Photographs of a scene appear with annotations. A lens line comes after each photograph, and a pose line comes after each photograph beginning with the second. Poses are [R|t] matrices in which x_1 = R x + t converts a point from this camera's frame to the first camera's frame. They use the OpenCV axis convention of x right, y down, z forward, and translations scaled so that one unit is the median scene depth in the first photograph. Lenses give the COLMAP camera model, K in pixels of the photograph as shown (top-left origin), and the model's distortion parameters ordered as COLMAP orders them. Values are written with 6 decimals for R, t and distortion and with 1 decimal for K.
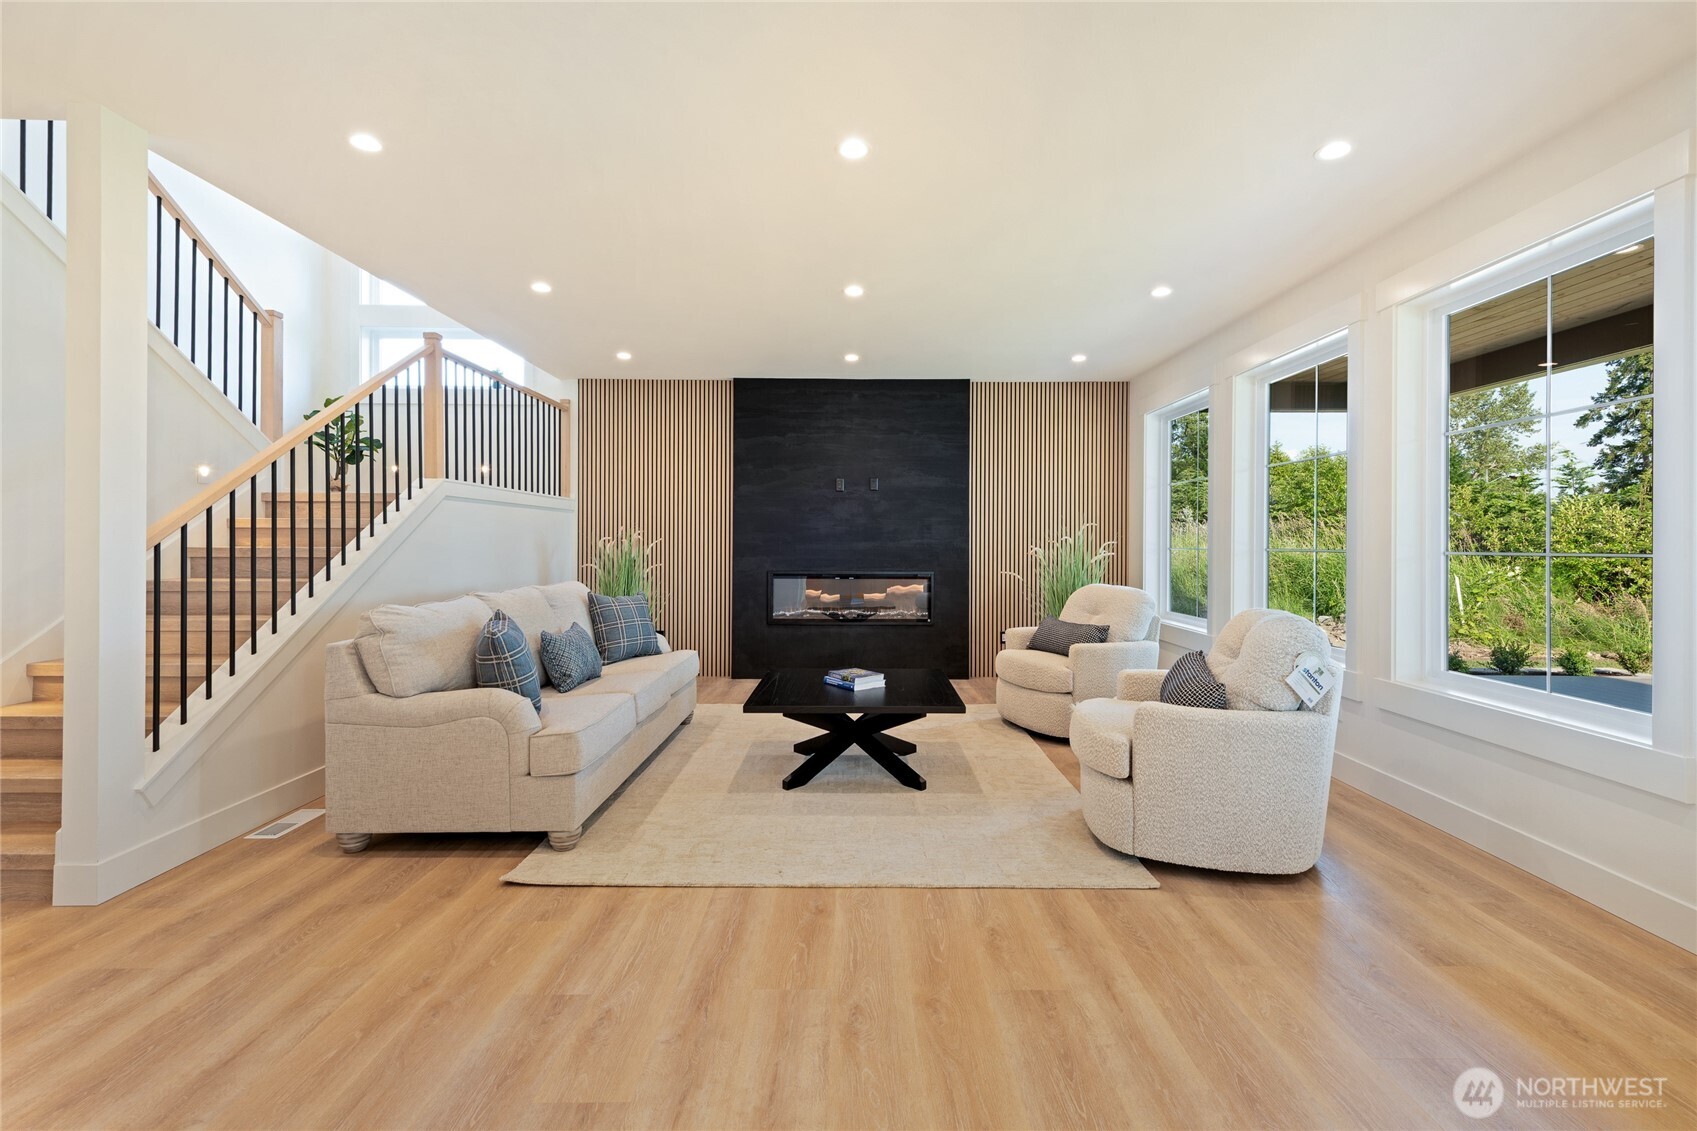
lens RADIAL K [[774.7, 0, 850.5], [0, 774.7, 535.3], [0, 0, 1]] dist [0.017355, -0.000007]
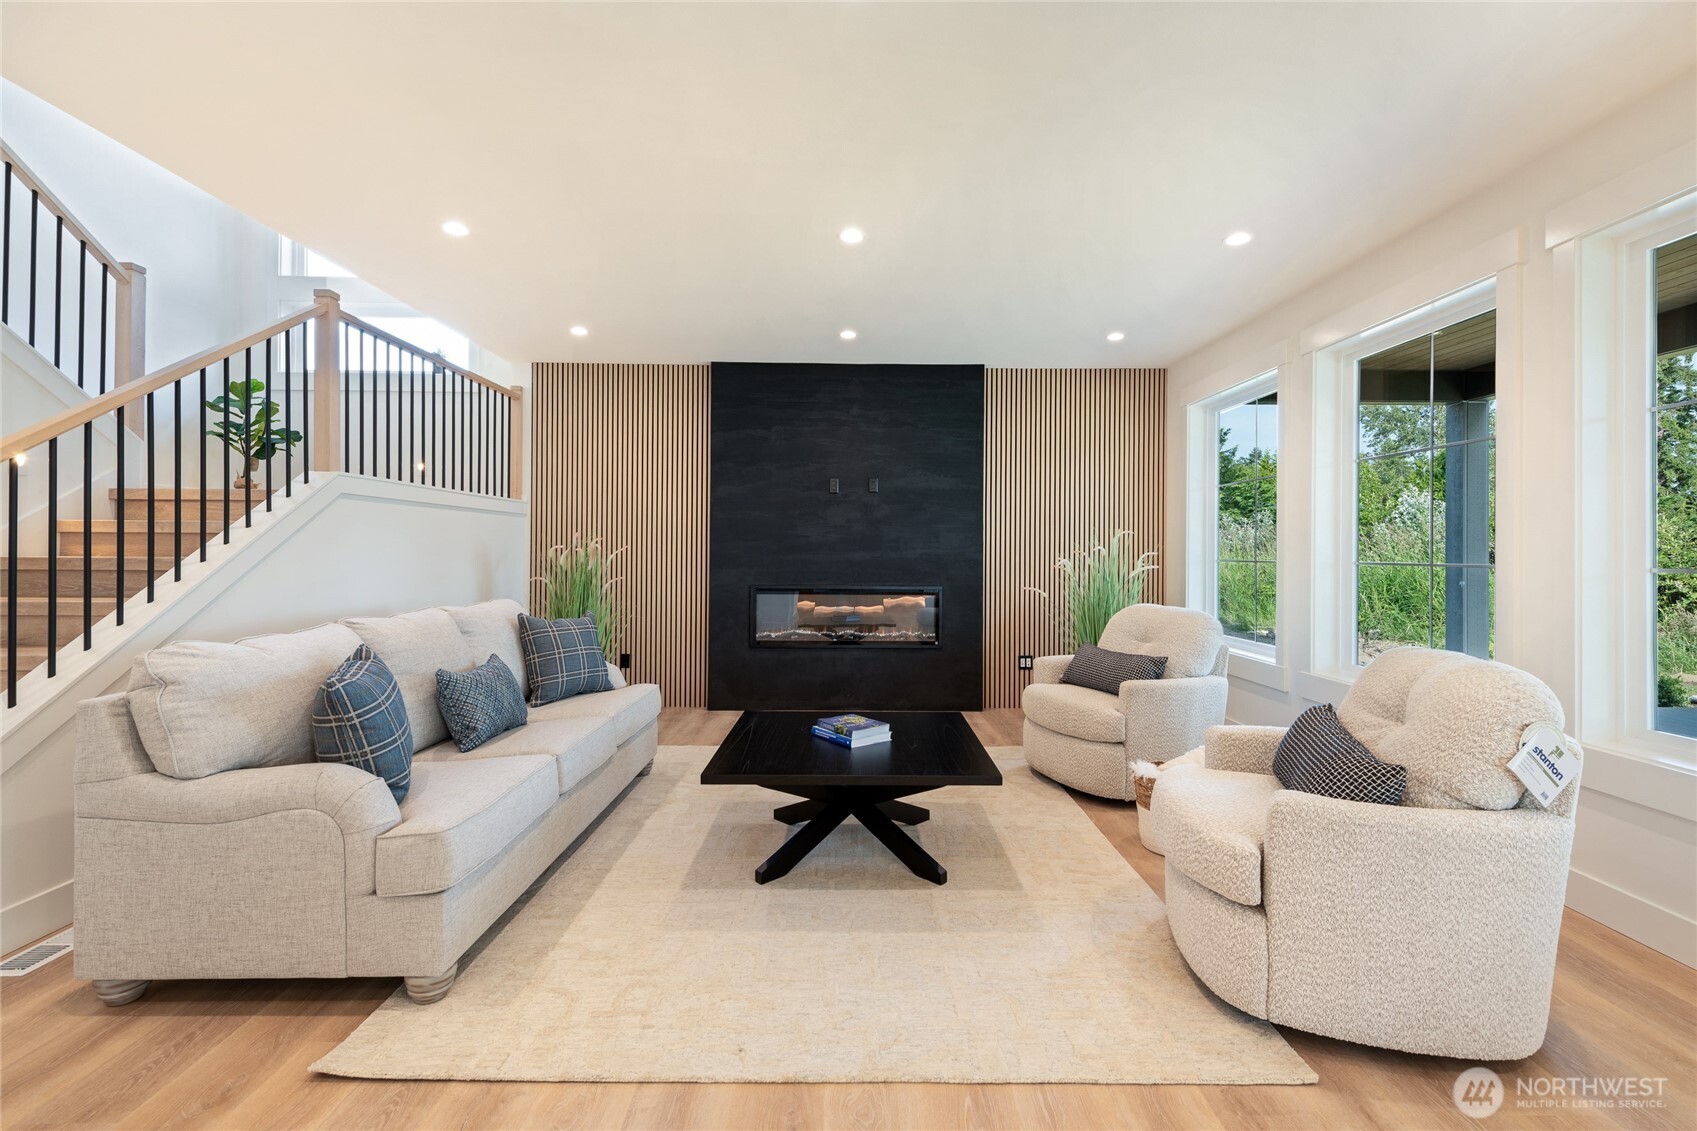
lens RADIAL K [[772.5, 0, 848.8], [0, 772.5, 540.1], [0, 0, 1]] dist [0.007601, -0.000391]
pose [[0.999987, 0.002855, 0.004253, -0.001256], [-0.002830, 0.999979, -0.005869, 0.000690], [-0.004270, 0.005856, 0.999974, 0.232258]]
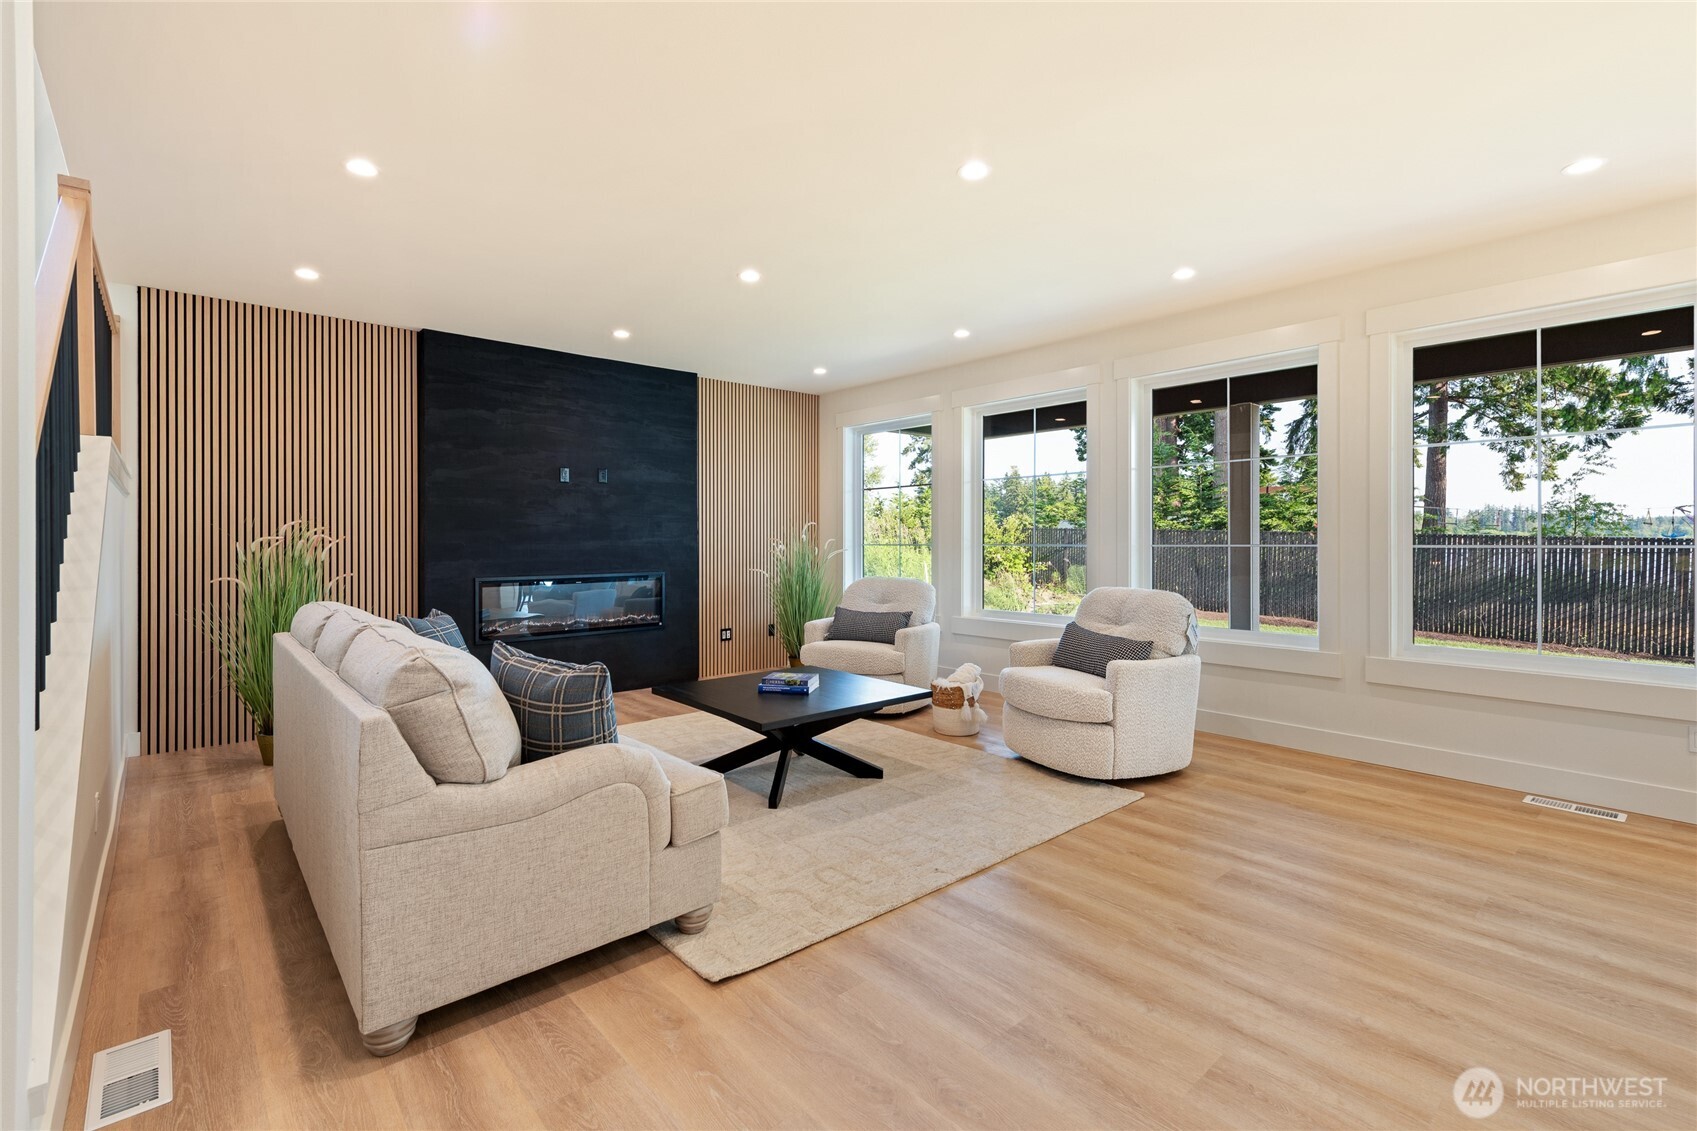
lens RADIAL K [[774.3, 0, 872.5], [0, 774.3, 535.9], [0, 0, 1]] dist [0.014438, -0.000160]
pose [[0.739552, -0.002167, 0.673096, -0.573404], [-0.001206, 0.999989, 0.004544, -0.002581], [-0.673098, -0.004172, 0.739542, 0.217600]]
